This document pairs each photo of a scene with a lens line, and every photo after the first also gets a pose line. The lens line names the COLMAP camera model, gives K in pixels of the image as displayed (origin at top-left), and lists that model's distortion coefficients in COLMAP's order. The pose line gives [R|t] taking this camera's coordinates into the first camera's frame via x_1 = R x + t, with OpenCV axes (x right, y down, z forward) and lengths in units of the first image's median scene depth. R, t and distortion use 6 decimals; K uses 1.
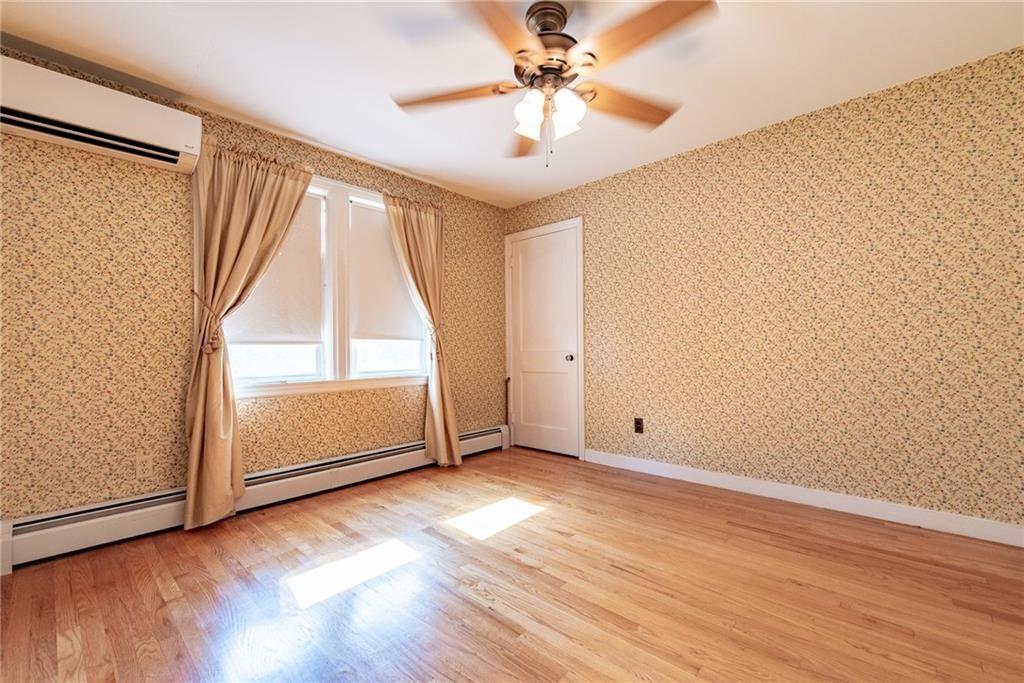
lens RADIAL K [[447.3, 0, 512.0], [0, 447.3, 342.8], [0, 0, 1]] dist [-0.002448, 0.000288]
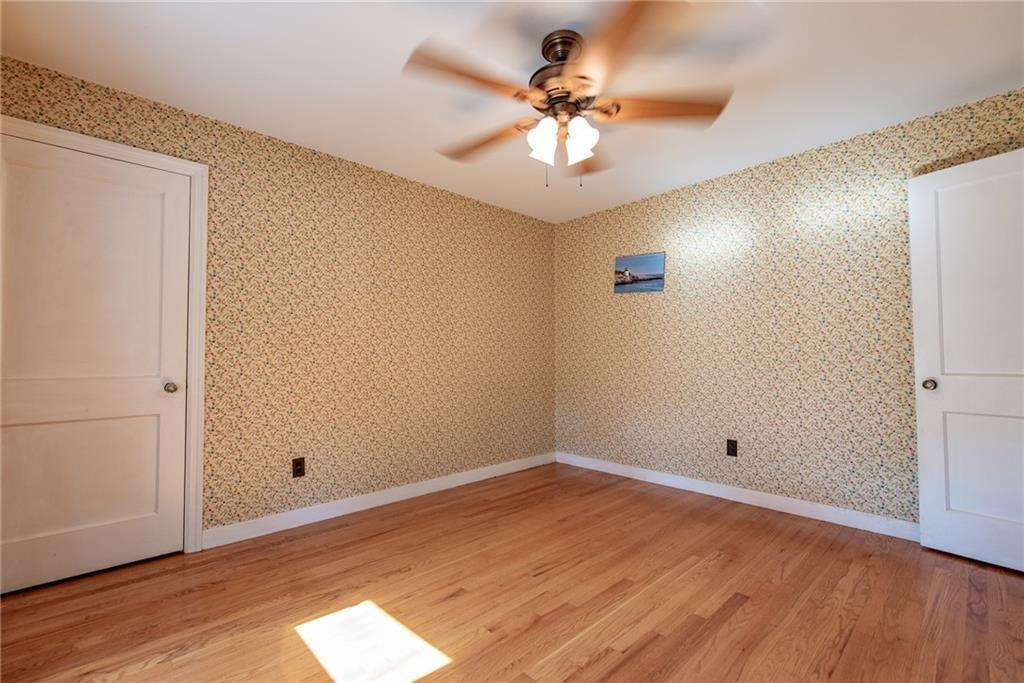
lens RADIAL K [[447.3, 0, 512.1], [0, 447.3, 344.8], [0, 0, 1]] dist [-0.002448, 0.000288]
pose [[0.045420, 0.037624, 0.998259, -0.648185], [-0.010837, 0.999250, -0.037168, -0.009912], [-0.998909, -0.009130, 0.045794, 0.758034]]
